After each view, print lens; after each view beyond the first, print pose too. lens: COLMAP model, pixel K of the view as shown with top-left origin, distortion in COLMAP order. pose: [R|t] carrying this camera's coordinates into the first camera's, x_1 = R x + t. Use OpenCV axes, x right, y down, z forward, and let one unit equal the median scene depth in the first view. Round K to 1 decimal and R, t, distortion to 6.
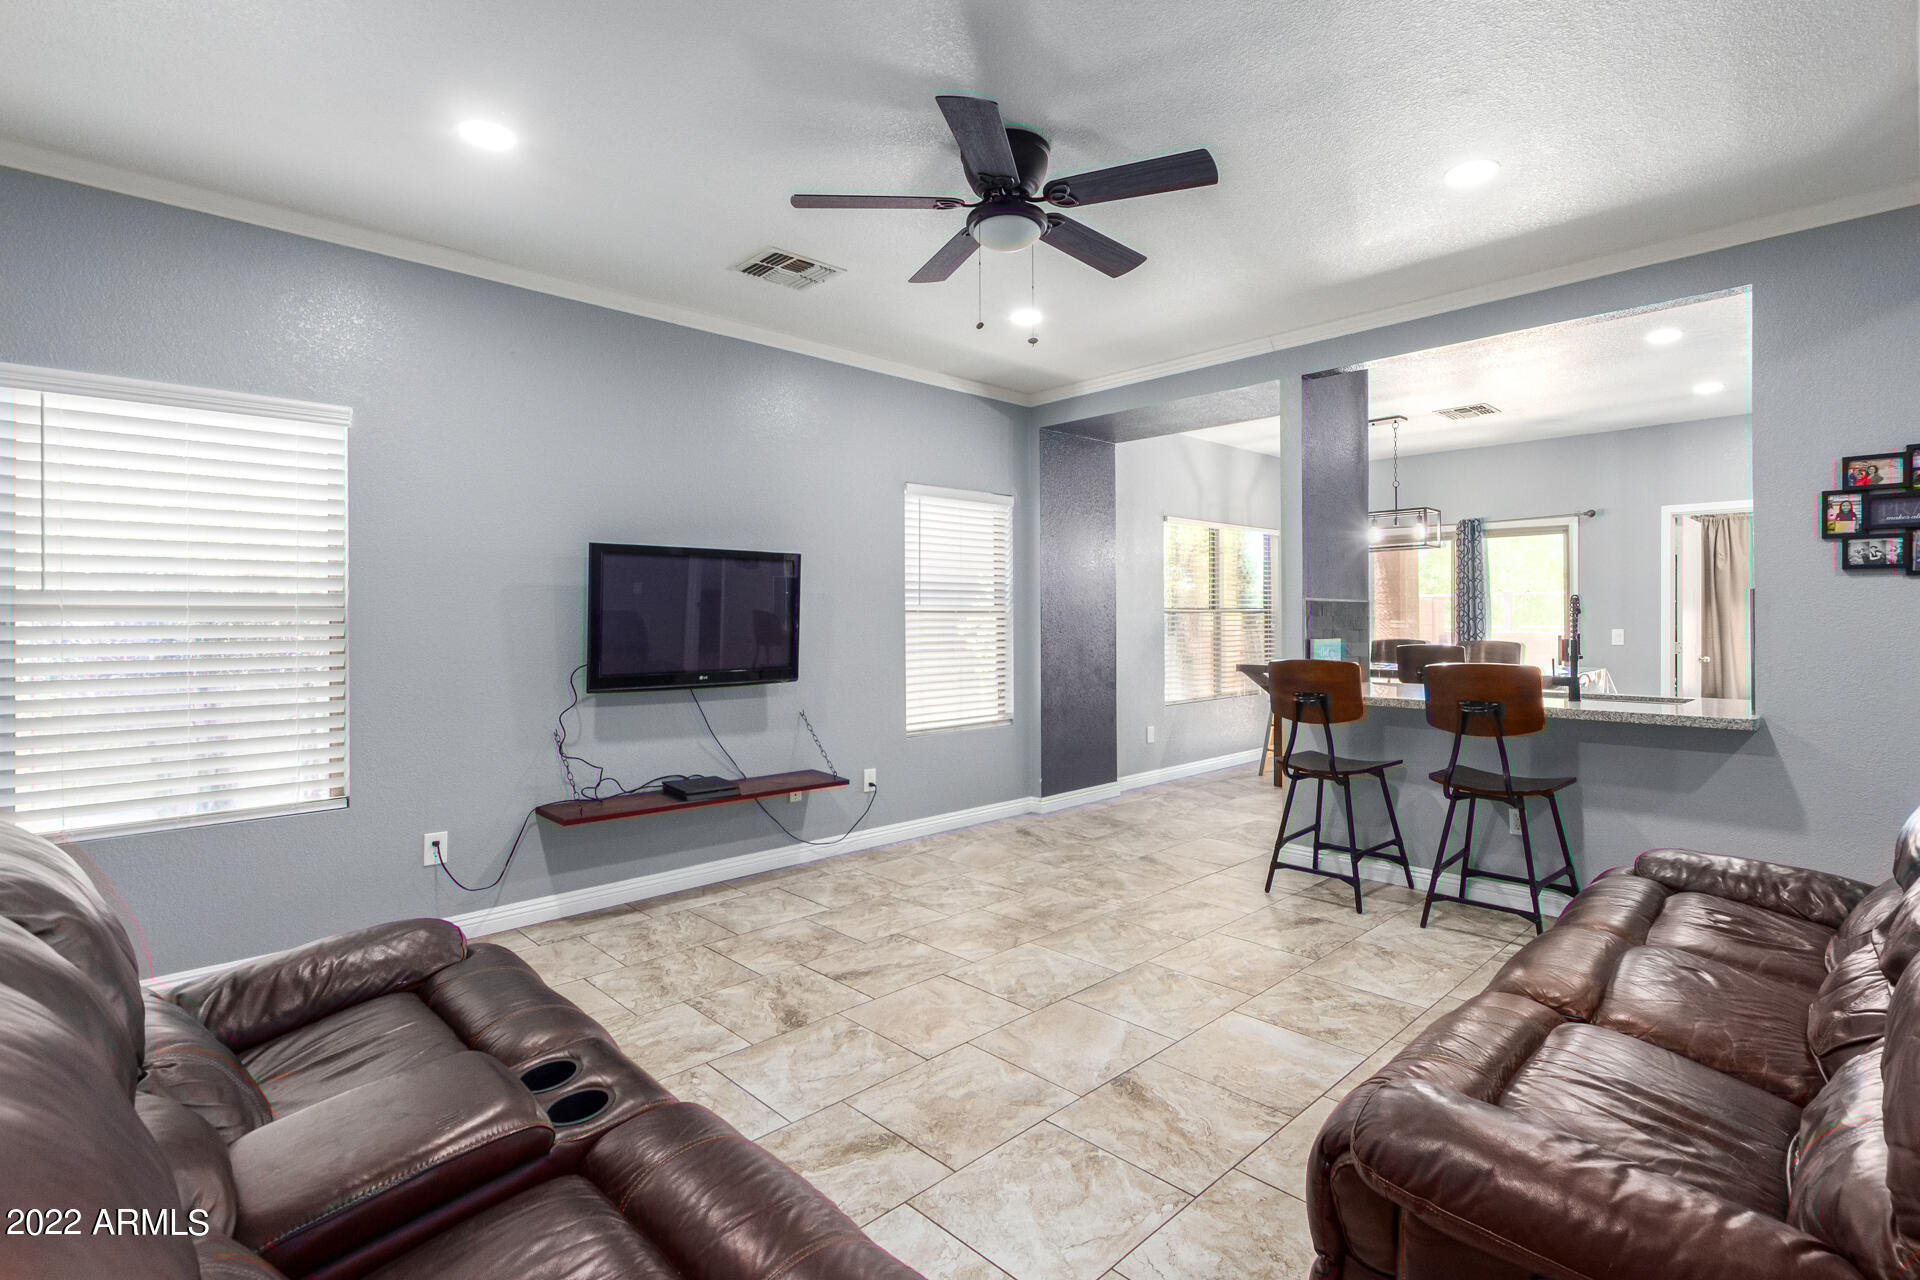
lens RADIAL K [[925.9, 0, 958.7], [0, 925.9, 612.8], [0, 0, 1]] dist [0.003167, 0.000287]
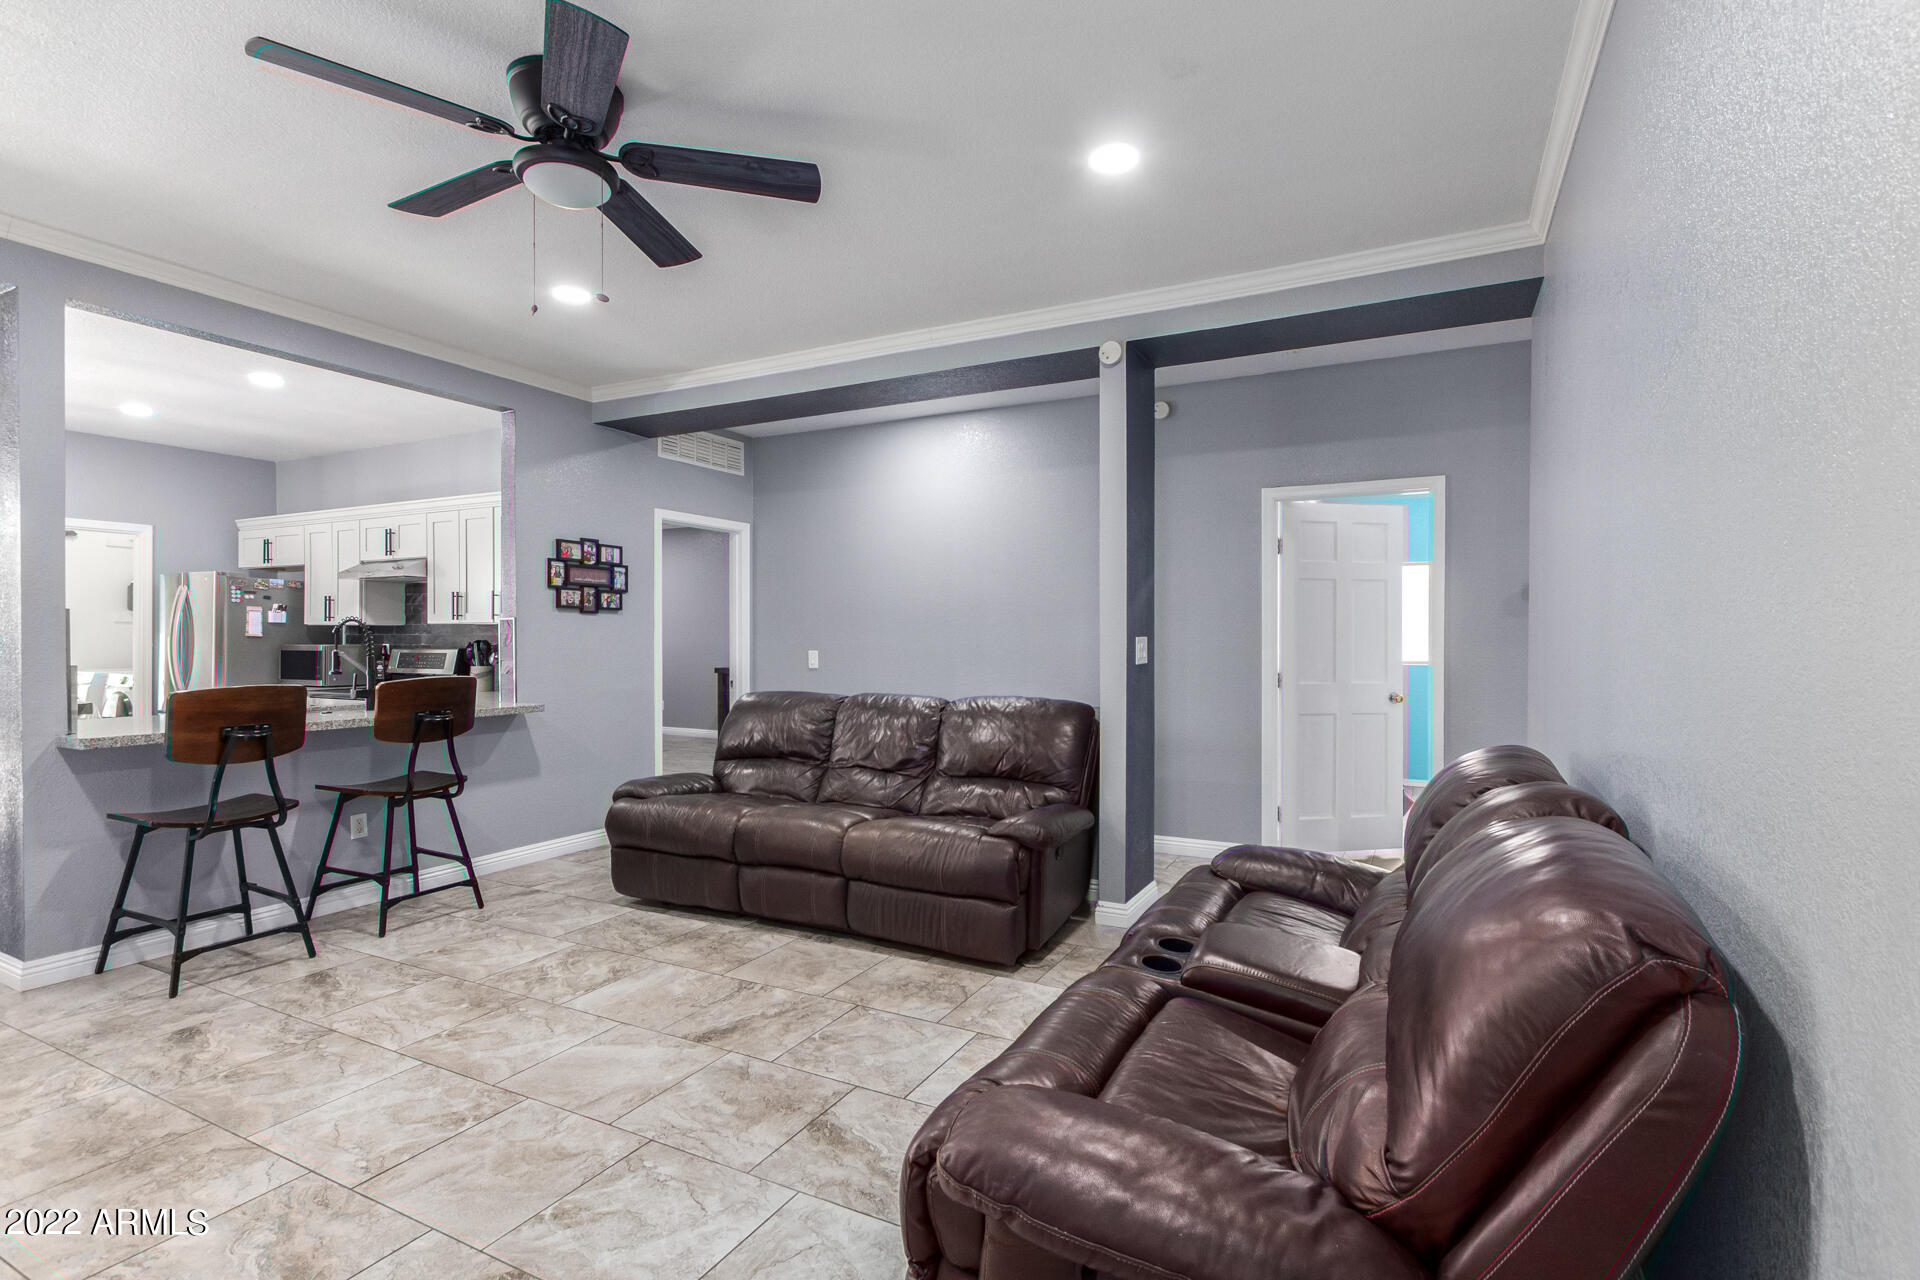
lens RADIAL K [[891.6, 0, 1001.1], [0, 891.6, 643.6], [0, 0, 1]] dist [0.006235, -0.001610]
pose [[-0.353509, -0.003482, 0.935425, -0.782773], [-0.005167, 0.999985, 0.001770, 0.009400], [-0.935417, -0.004208, -0.353522, 0.827752]]
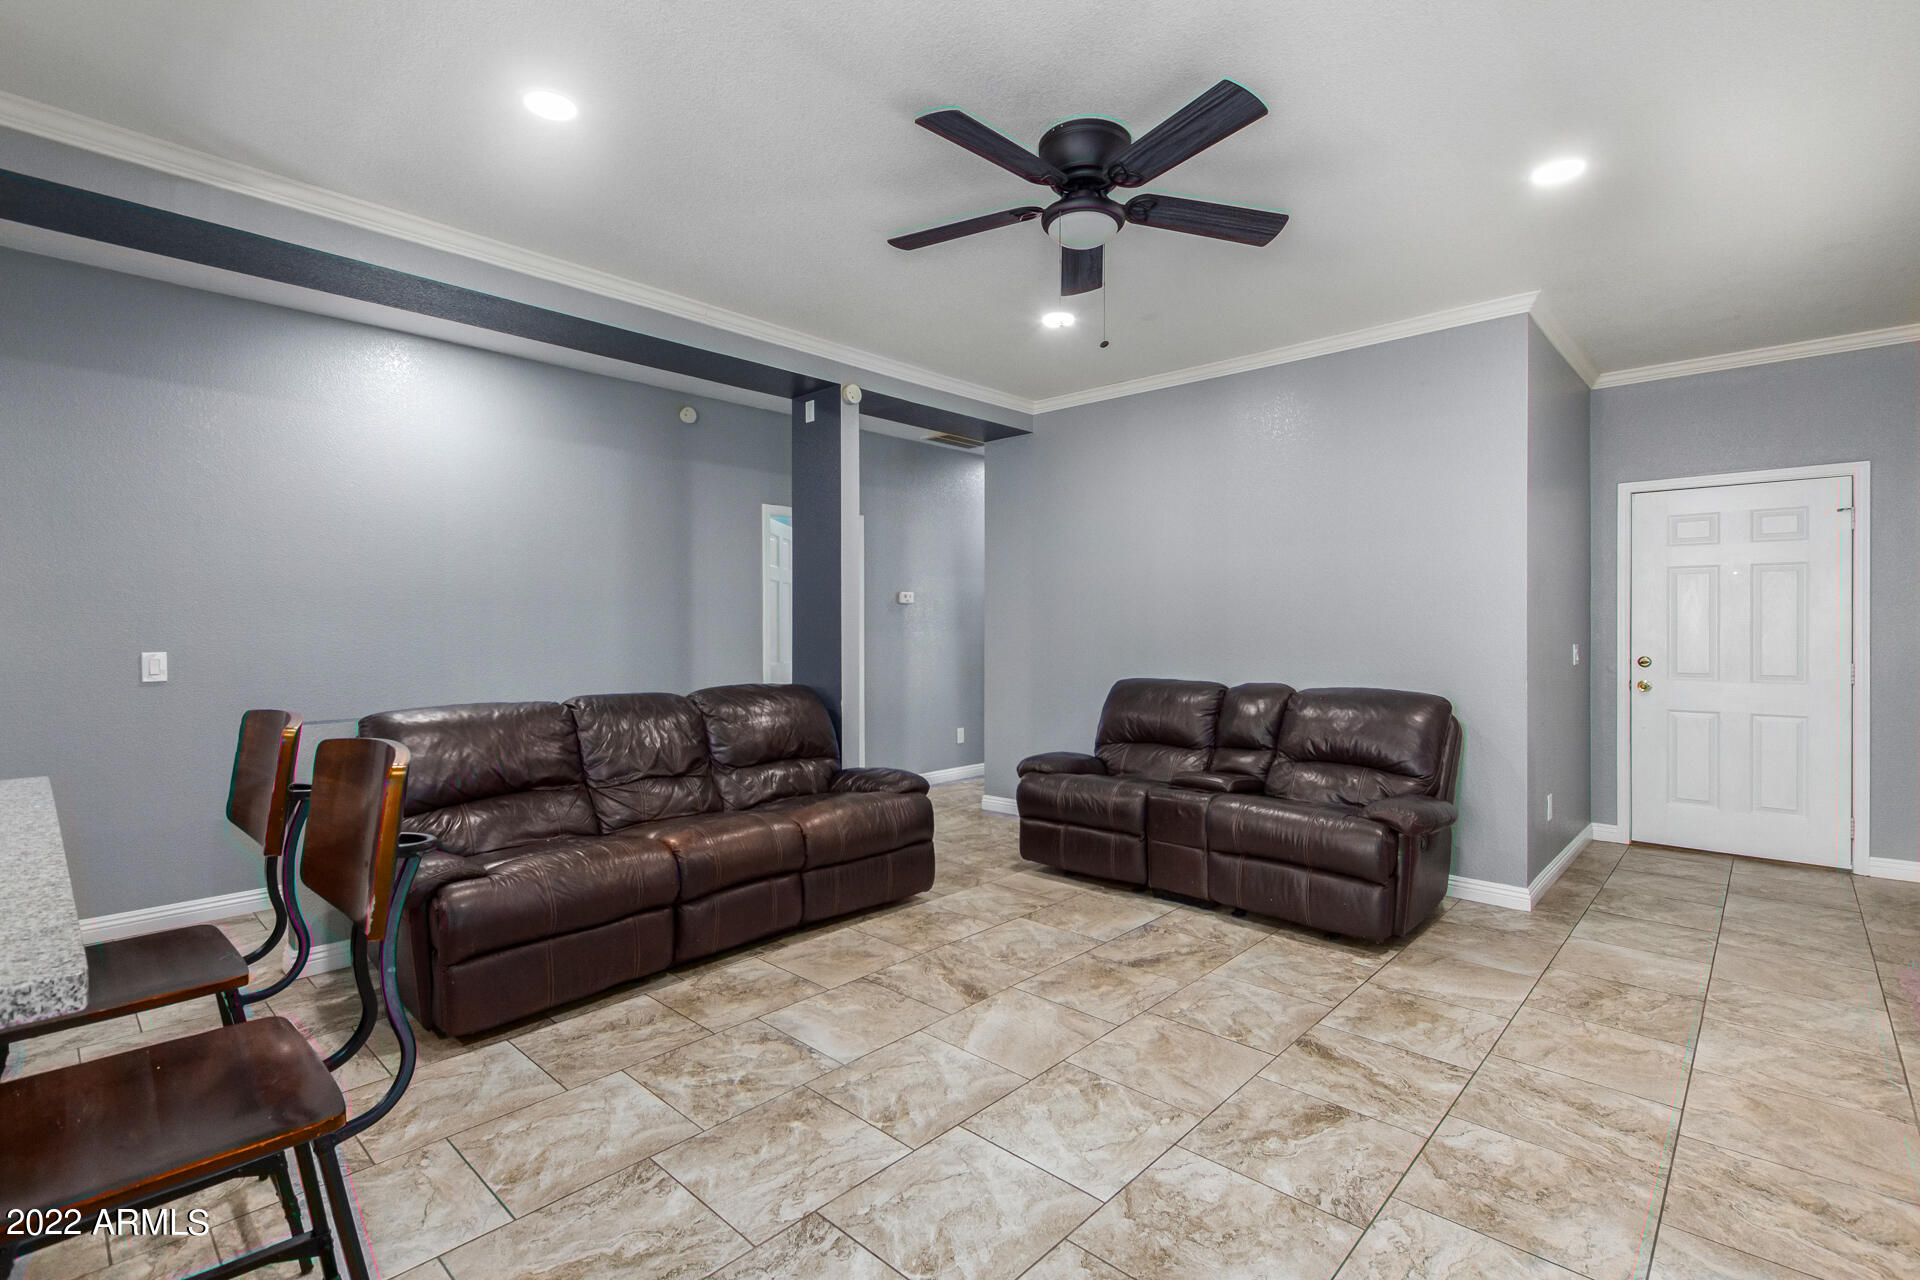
lens RADIAL K [[891.6, 0, 960.0], [0, 891.6, 628.9], [0, 0, 1]] dist [0.006235, -0.001610]
pose [[-0.997058, 0.006191, -0.076395, 0.229714], [0.006495, 0.999972, -0.003743, 0.011661], [0.076370, -0.004228, -0.997071, 1.738588]]
